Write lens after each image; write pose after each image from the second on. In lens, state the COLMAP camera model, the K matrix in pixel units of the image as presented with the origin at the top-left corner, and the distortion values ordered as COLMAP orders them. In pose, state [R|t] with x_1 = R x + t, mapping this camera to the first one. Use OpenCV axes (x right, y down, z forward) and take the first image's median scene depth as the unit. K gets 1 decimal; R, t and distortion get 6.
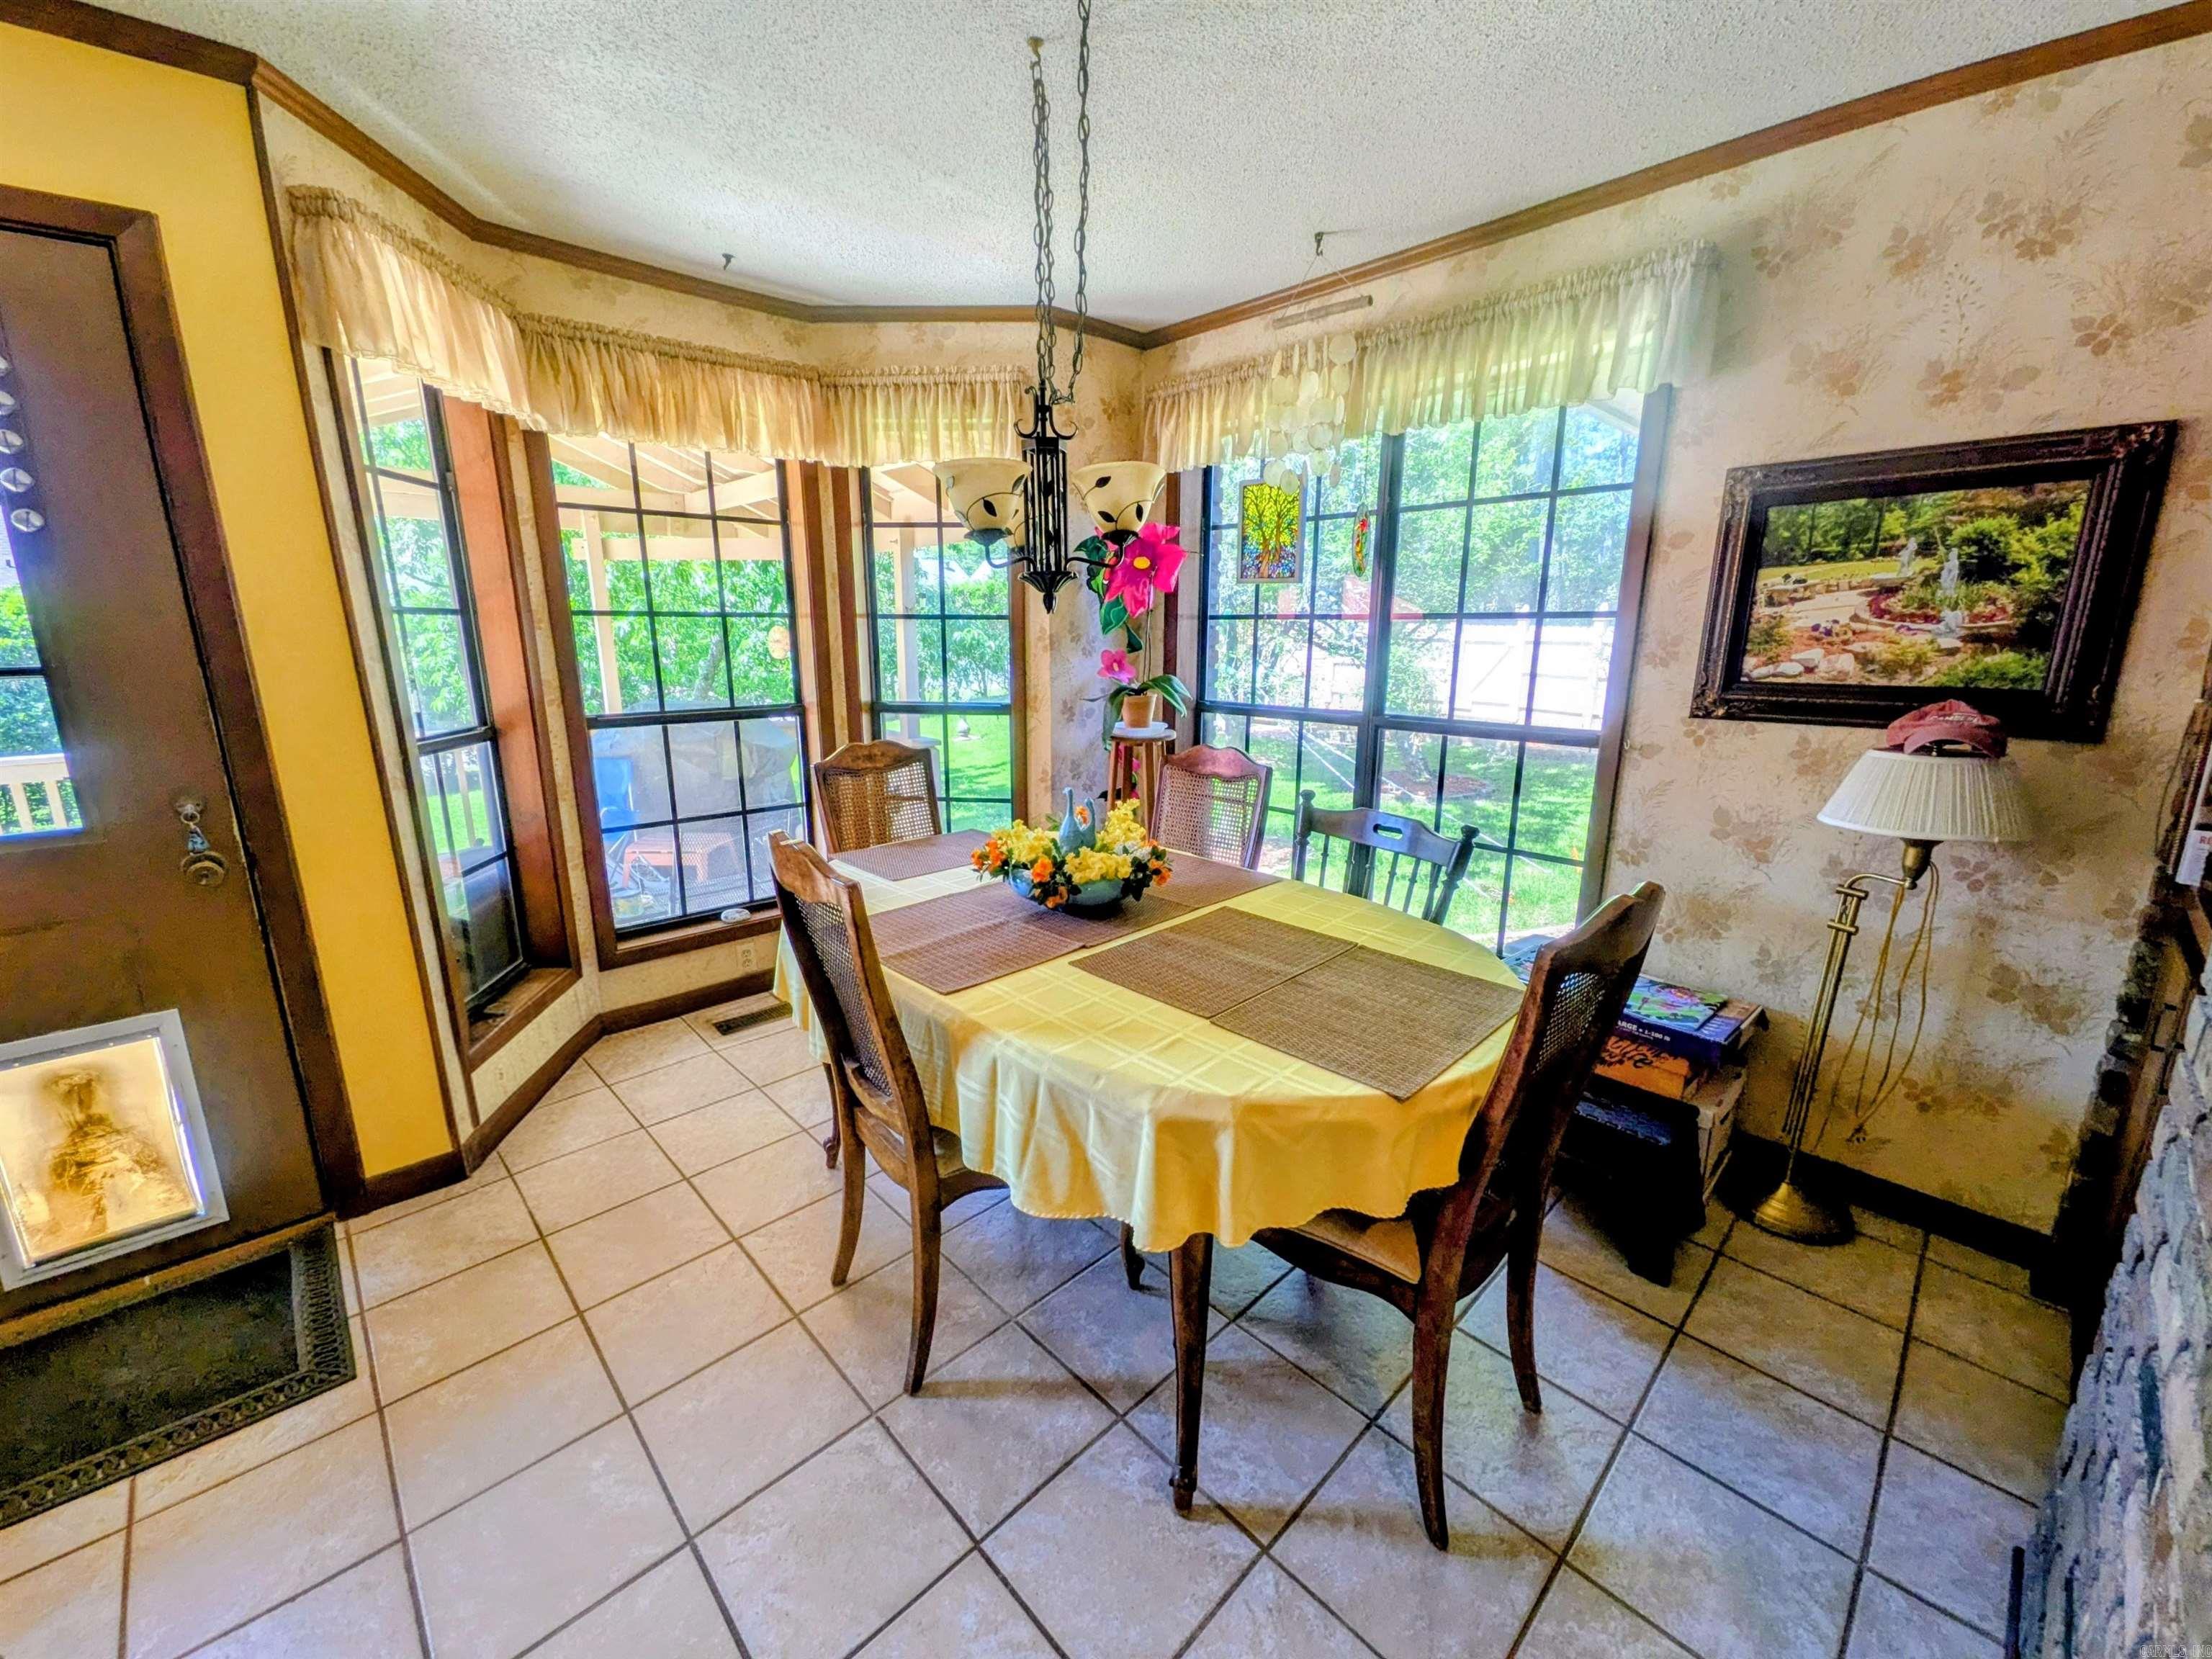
lens RADIAL K [[884.7, 0, 1099.6], [0, 884.7, 829.5], [0, 0, 1]] dist [0.010879, -0.003089]
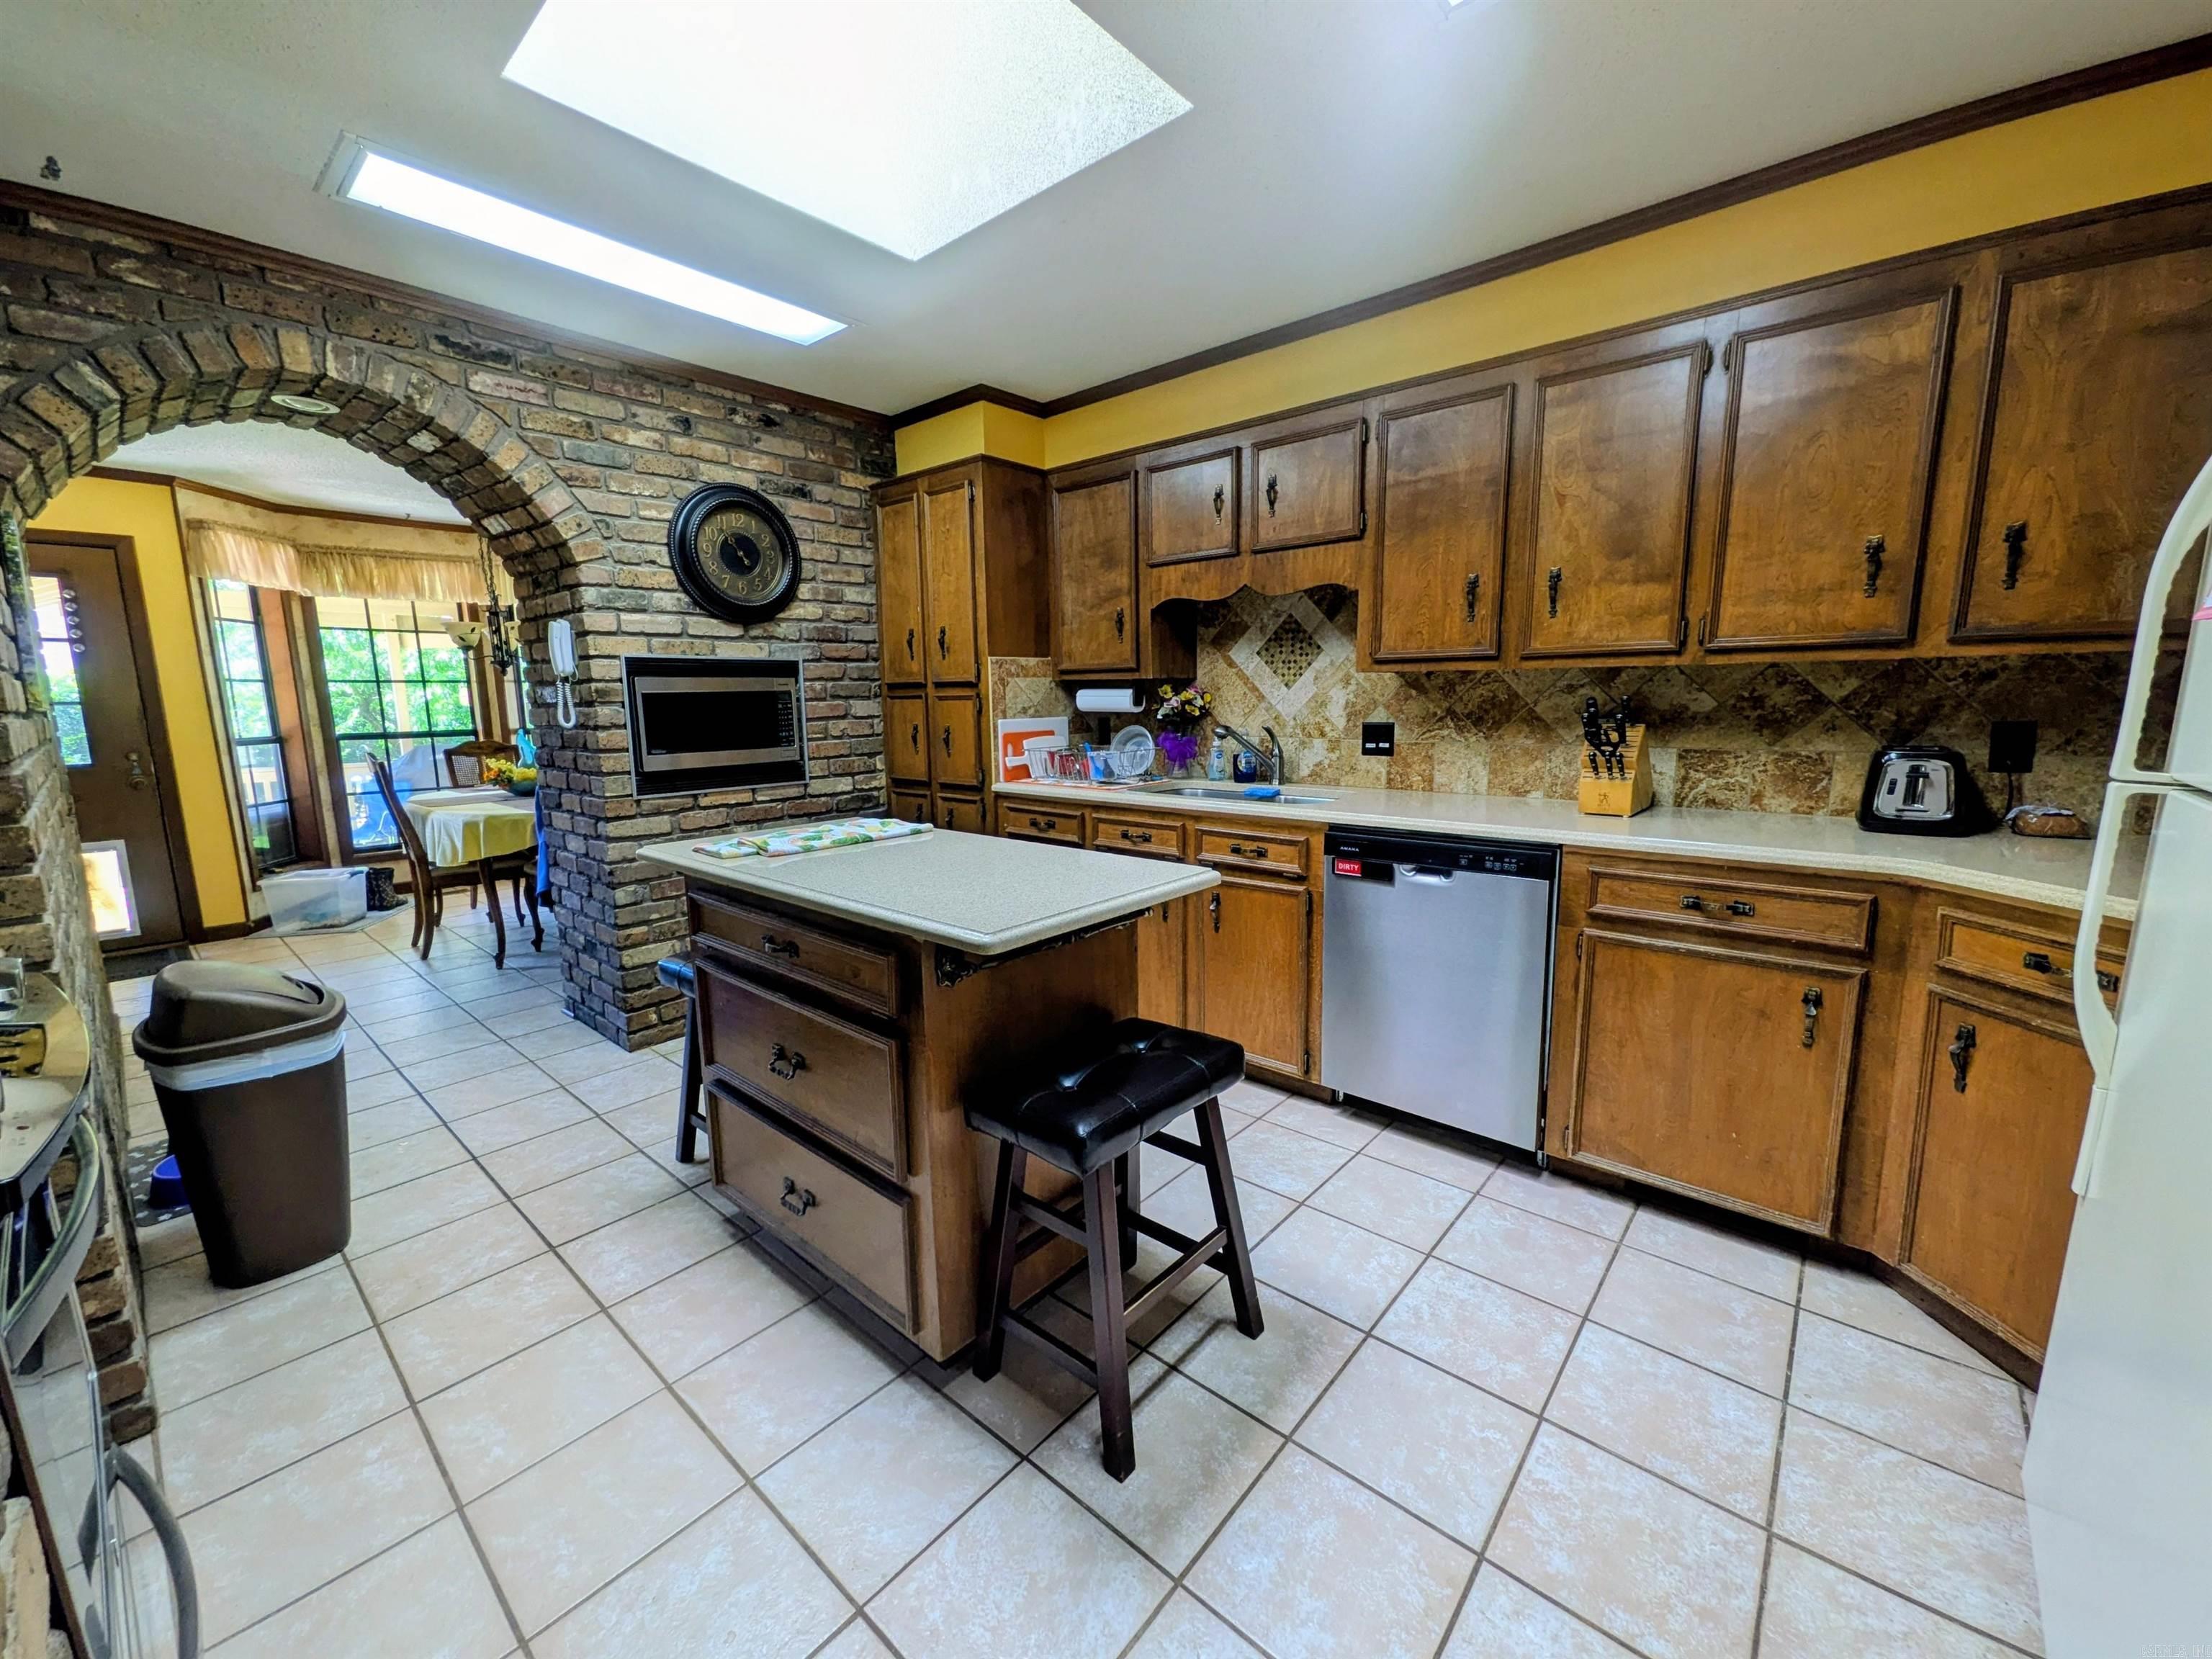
lens RADIAL K [[884.7, 0, 1113.9], [0, 884.7, 831.1], [0, 0, 1]] dist [0.010879, -0.003089]
pose [[0.994040, -0.025208, 0.106058, 1.042372], [0.032607, 0.997110, -0.068617, 0.317374], [-0.104022, 0.071666, 0.991990, -1.266777]]
